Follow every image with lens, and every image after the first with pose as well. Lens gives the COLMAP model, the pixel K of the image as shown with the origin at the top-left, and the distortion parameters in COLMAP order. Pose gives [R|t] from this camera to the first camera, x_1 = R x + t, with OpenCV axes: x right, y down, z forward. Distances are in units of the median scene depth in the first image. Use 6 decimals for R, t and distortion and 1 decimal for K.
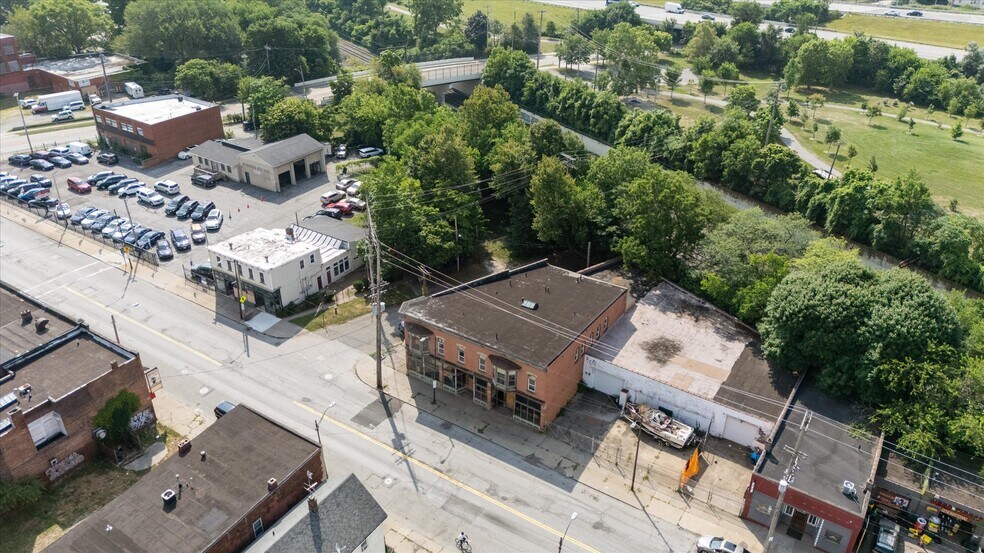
lens RADIAL K [[719.2, 0, 492.0], [0, 719.2, 276.5], [0, 0, 1]] dist [0.088873, -0.099501]
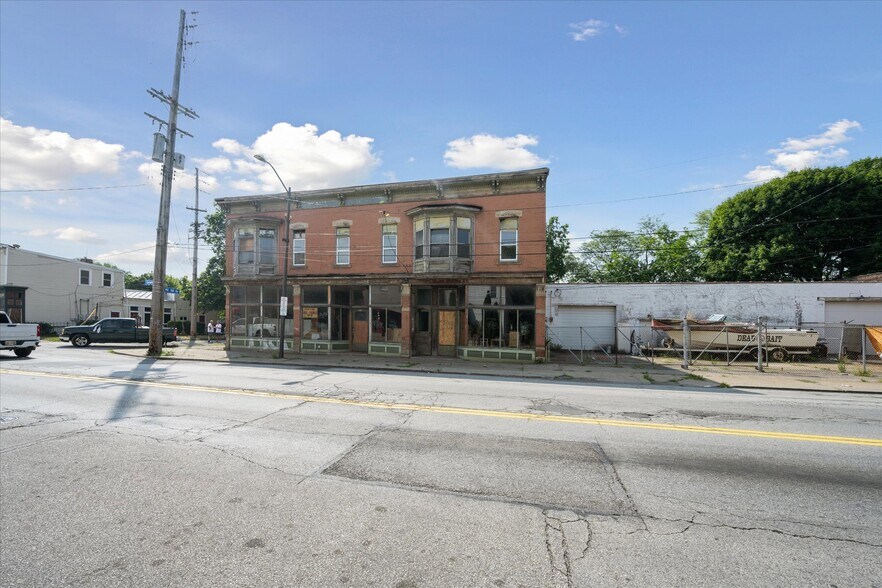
lens RADIAL K [[354.6, 0, 438.3], [0, 354.6, 320.6], [0, 0, 1]] dist [-0.000785, -0.000130]
pose [[0.952764, 0.011761, 0.303483, -0.040221], [0.141385, 0.867196, -0.477475, 0.210150], [-0.268795, 0.497829, 0.824570, 0.601799]]
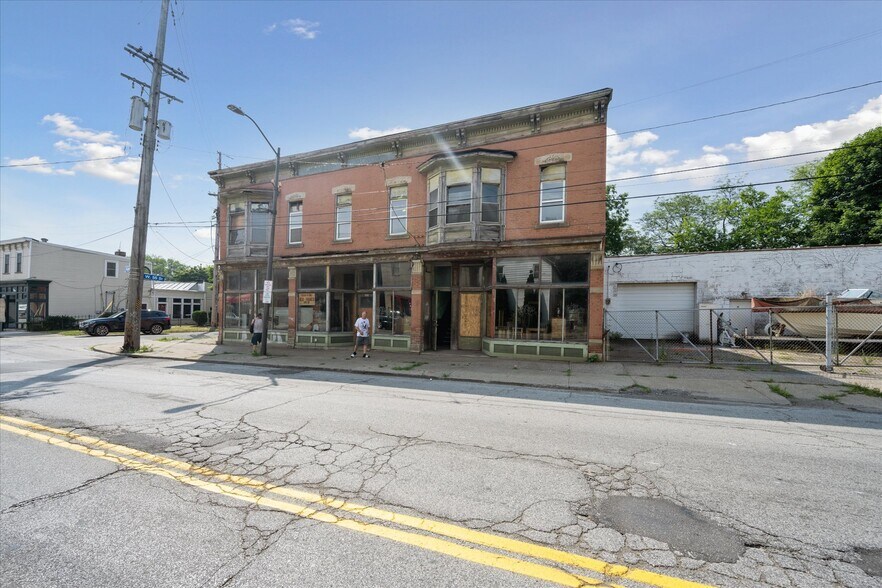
lens RADIAL K [[367.9, 0, 426.2], [0, 367.9, 338.6], [0, 0, 1]] dist [-0.002140, -0.000116]
pose [[0.986104, -0.022552, 0.164591, -0.024265], [0.090201, 0.904671, -0.416455, 0.197272], [-0.139509, 0.425515, 0.894134, 0.624253]]
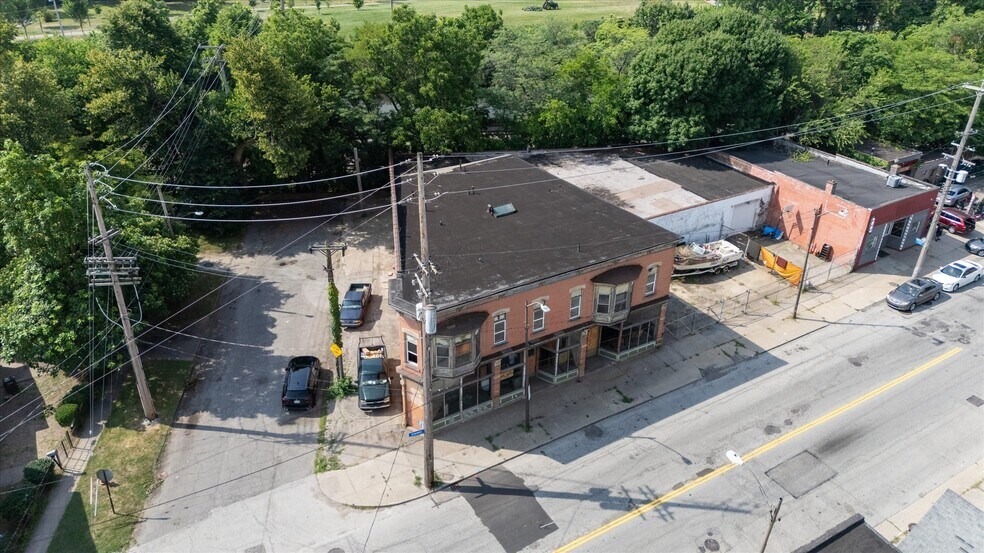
lens RADIAL K [[719.2, 0, 492.0], [0, 719.2, 276.5], [0, 0, 1]] dist [0.088873, -0.099501]
pose [[0.443881, -0.446537, 0.776900, -0.354195], [0.440979, 0.863597, 0.244415, -0.050906], [-0.780069, 0.234105, 0.580247, 0.523576]]
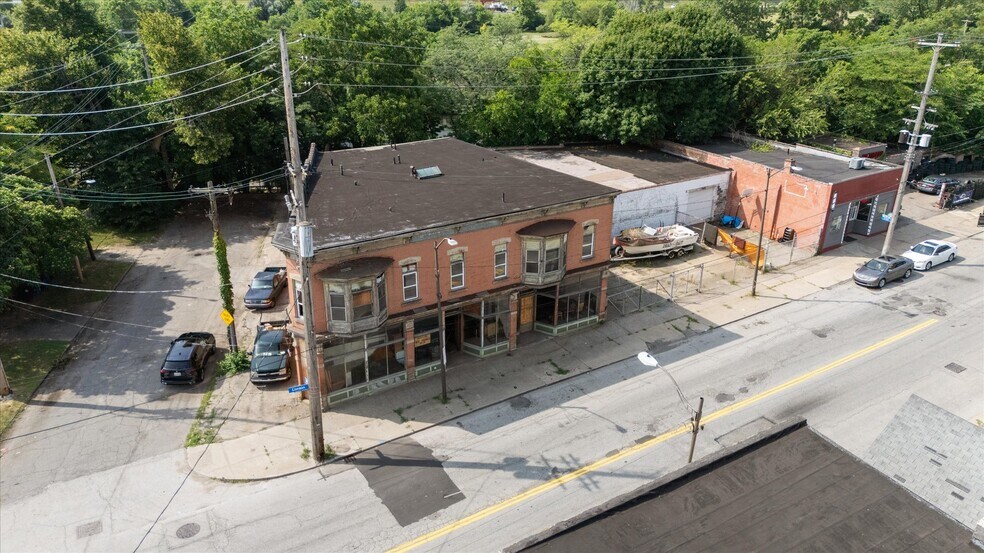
lens RADIAL K [[723.3, 0, 492.0], [0, 723.3, 276.5], [0, 0, 1]] dist [0.080700, -0.087870]
pose [[0.428636, -0.368598, 0.824868, -0.326295], [0.447821, 0.879625, 0.160360, 0.033424], [-0.784683, 0.300657, 0.542105, 0.536448]]
